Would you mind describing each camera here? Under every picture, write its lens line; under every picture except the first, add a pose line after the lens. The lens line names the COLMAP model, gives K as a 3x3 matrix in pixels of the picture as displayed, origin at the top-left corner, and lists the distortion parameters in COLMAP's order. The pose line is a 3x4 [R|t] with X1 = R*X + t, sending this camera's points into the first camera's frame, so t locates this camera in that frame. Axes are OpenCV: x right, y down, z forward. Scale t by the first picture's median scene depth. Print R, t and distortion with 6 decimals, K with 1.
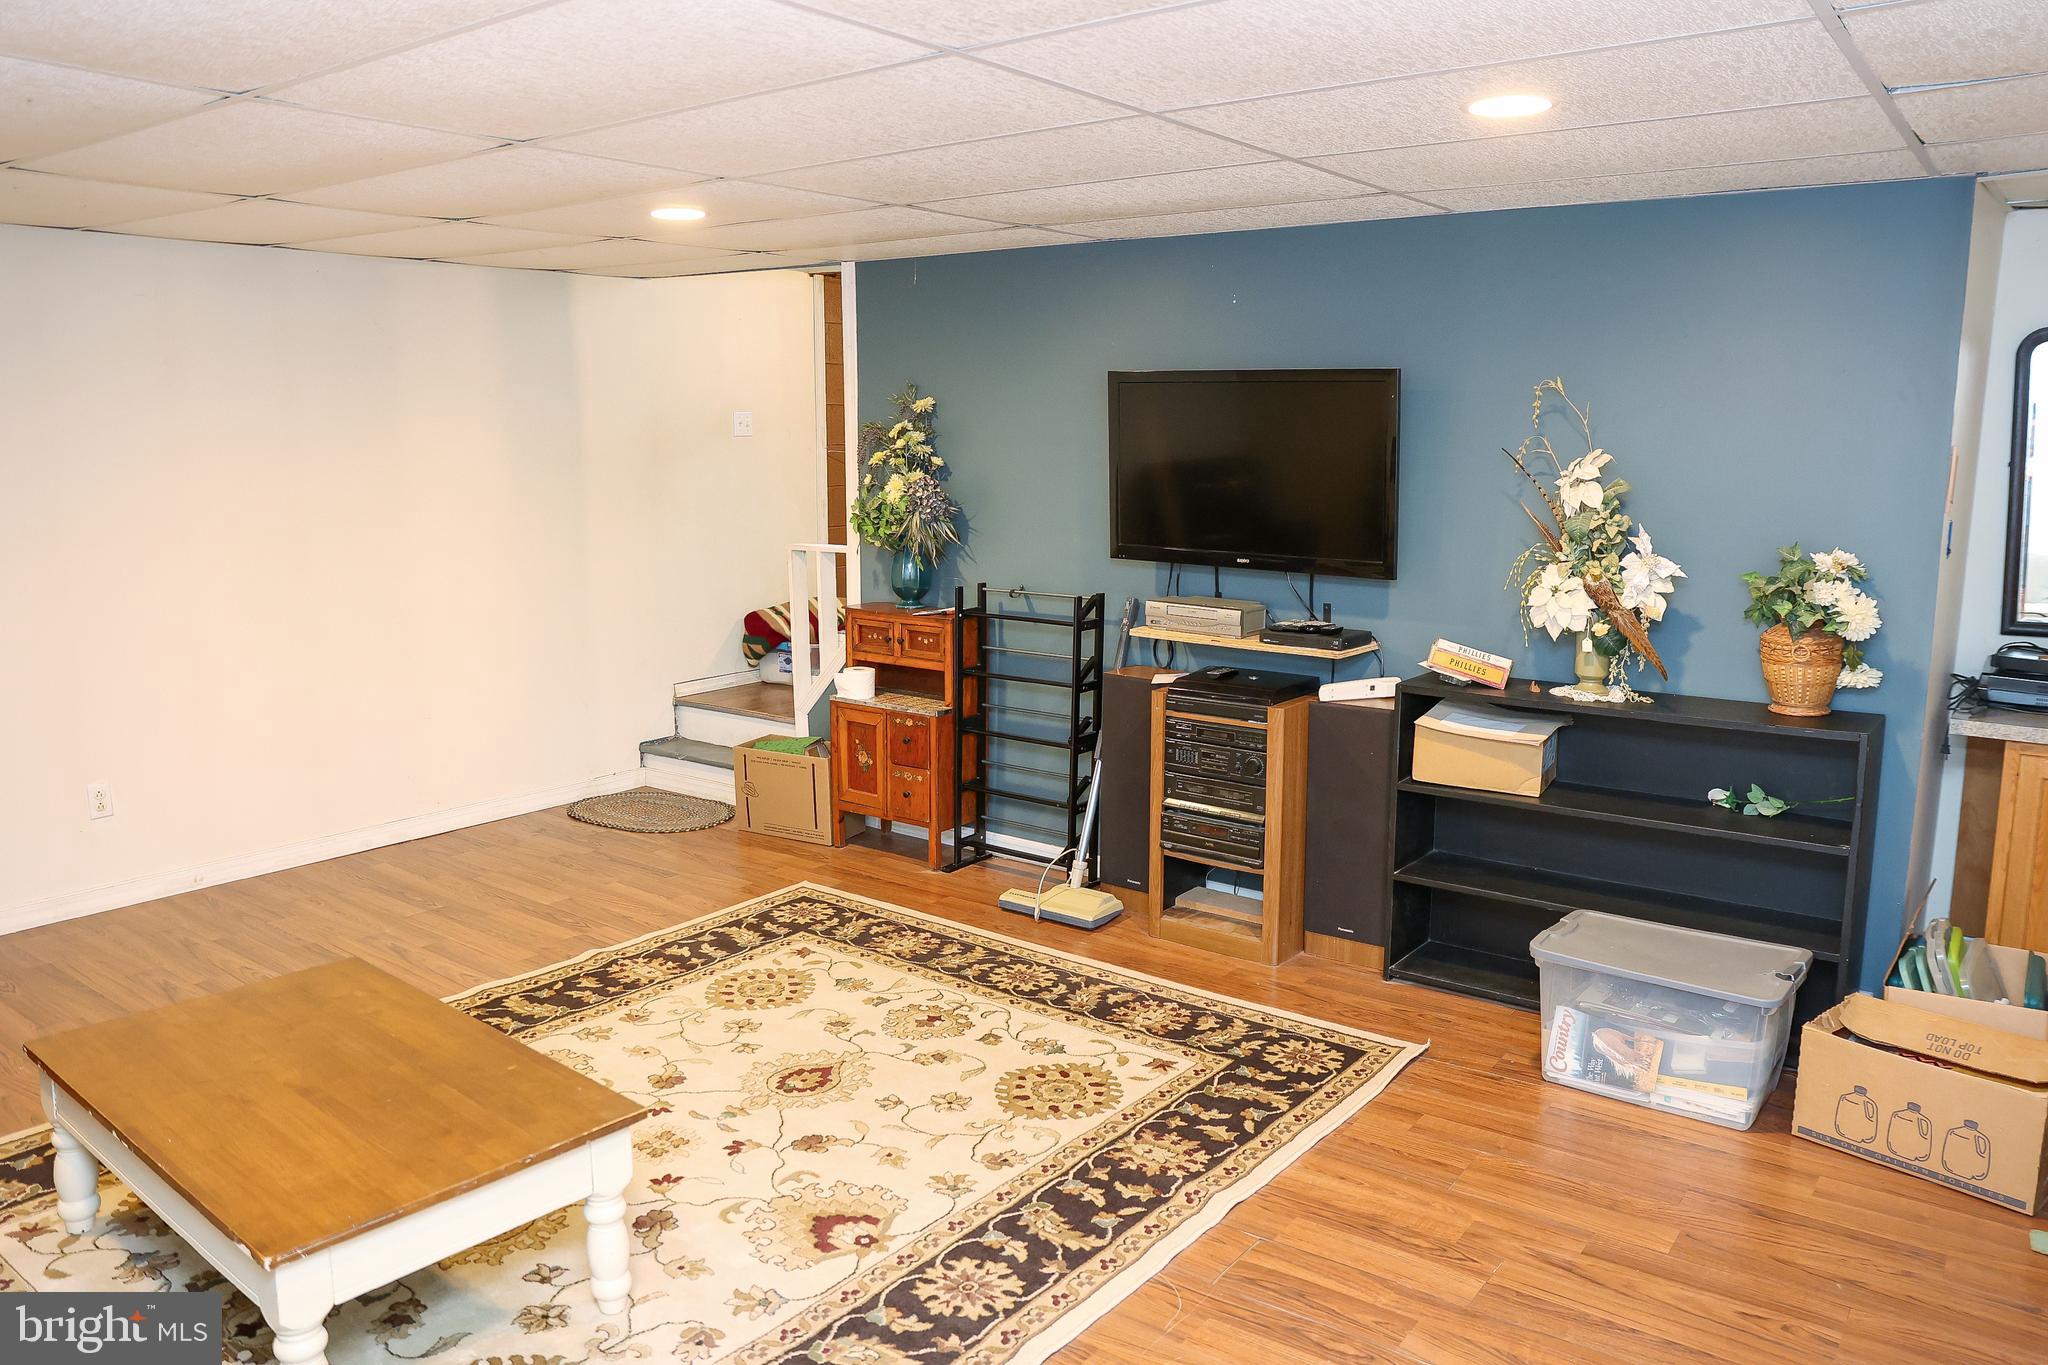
lens RADIAL K [[1491.3, 0, 1024.0], [0, 1491.3, 682.5], [0, 0, 1]] dist [-0.013551, 0.000019]
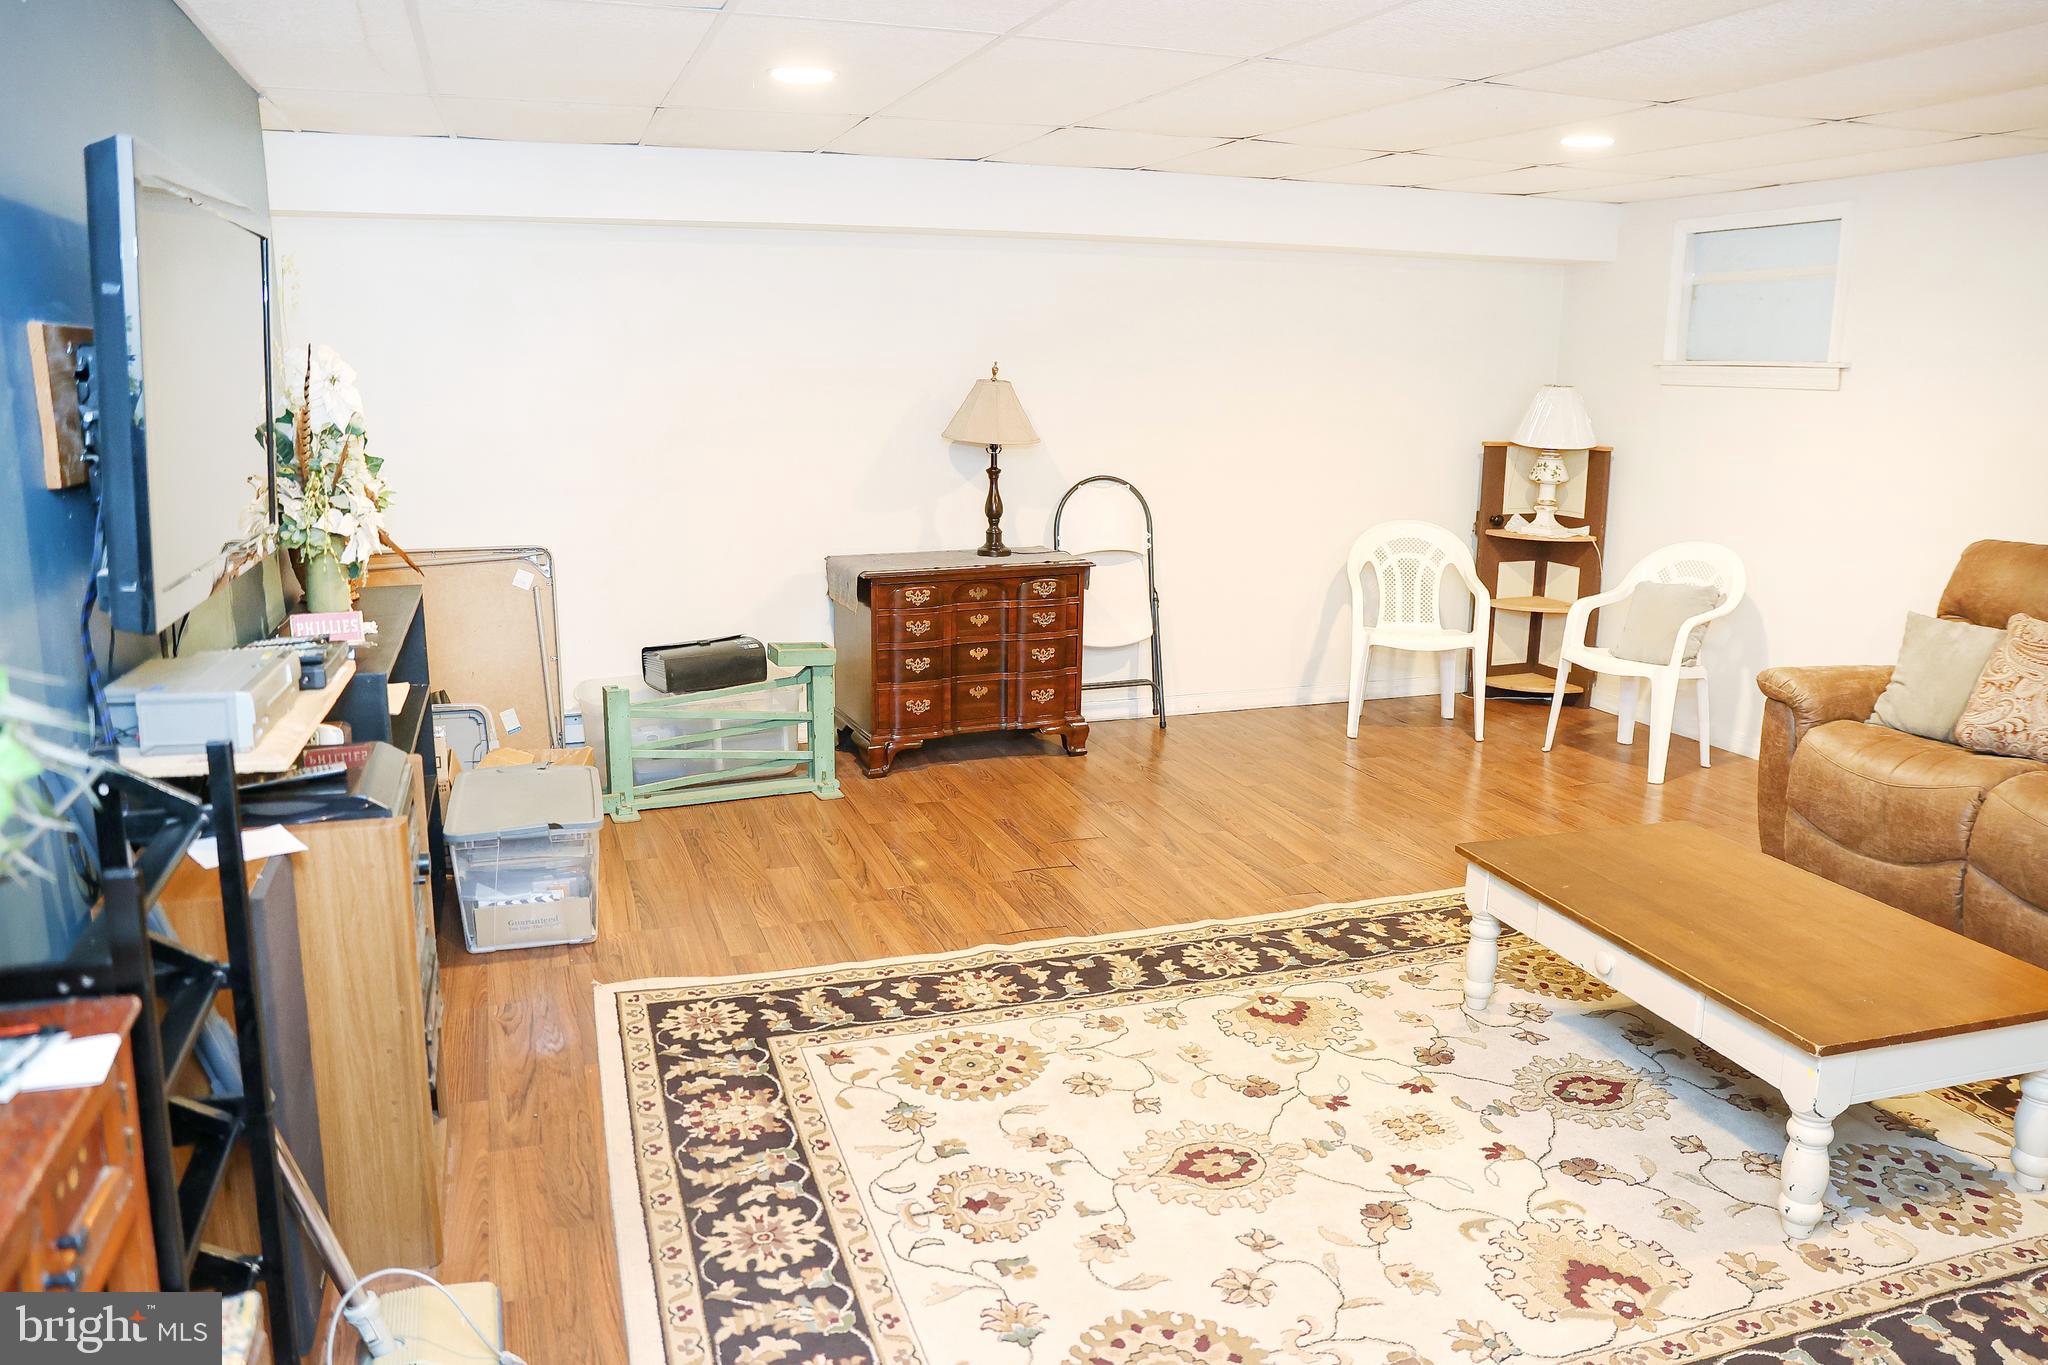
lens RADIAL K [[1491.3, 0, 1024.0], [0, 1491.3, 682.5], [0, 0, 1]] dist [-0.013551, 0.000019]
pose [[-0.834646, -0.126434, 0.536078, -0.459520], [0.079724, 0.935314, 0.344720, -0.252192], [-0.544986, 0.330458, -0.770576, 1.606206]]
